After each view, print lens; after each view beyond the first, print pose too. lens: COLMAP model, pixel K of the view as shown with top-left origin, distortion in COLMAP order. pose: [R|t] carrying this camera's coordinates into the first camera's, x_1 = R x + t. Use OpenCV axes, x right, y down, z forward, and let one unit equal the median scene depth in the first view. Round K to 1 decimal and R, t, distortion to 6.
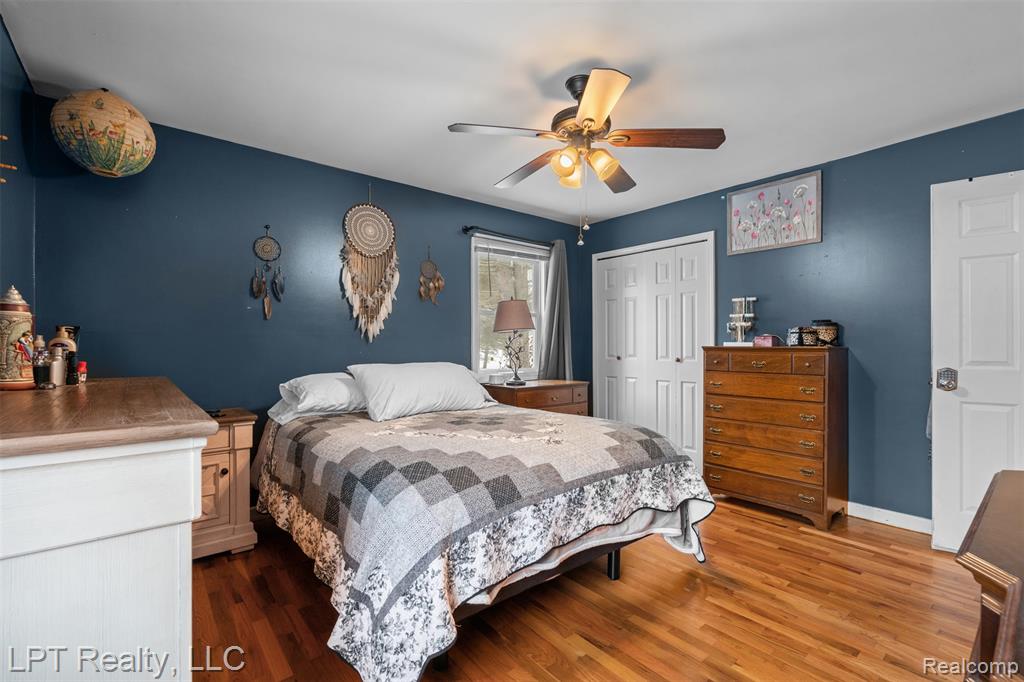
lens RADIAL K [[453.5, 0, 512.0], [0, 453.5, 341.0], [0, 0, 1]] dist [0.000959, -0.000001]
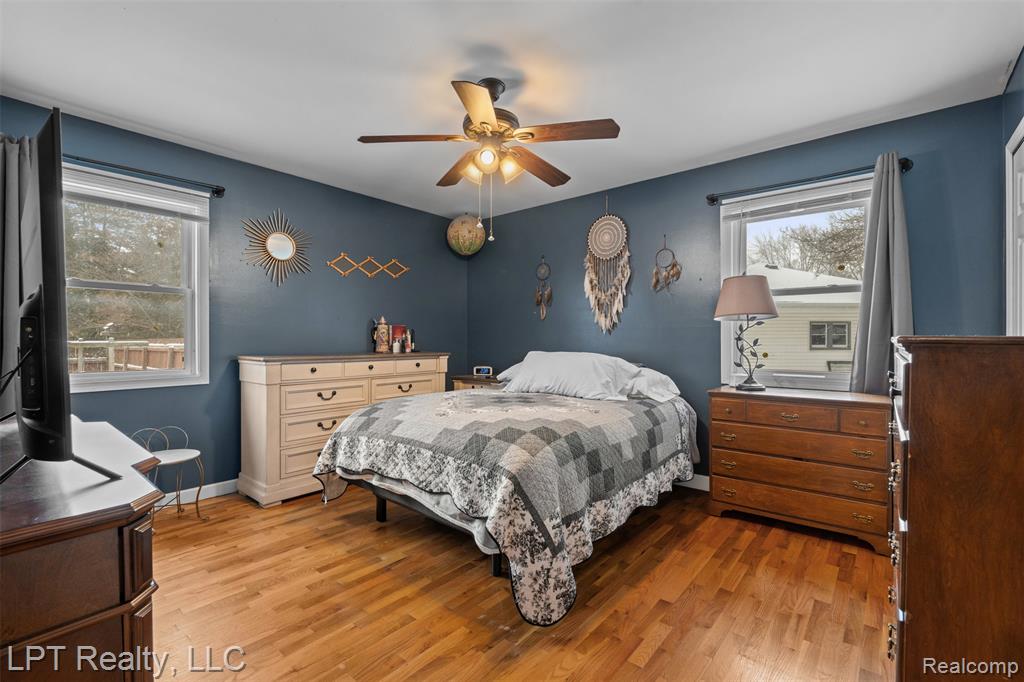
lens RADIAL K [[447.4, 0, 511.3], [0, 447.4, 337.0], [0, 0, 1]] dist [0.001403, 0.000000]
pose [[0.173468, -0.002063, -0.984837, 1.311782], [0.008629, 0.999963, -0.000575, 0.014119], [0.984802, -0.008399, 0.173479, 0.964117]]
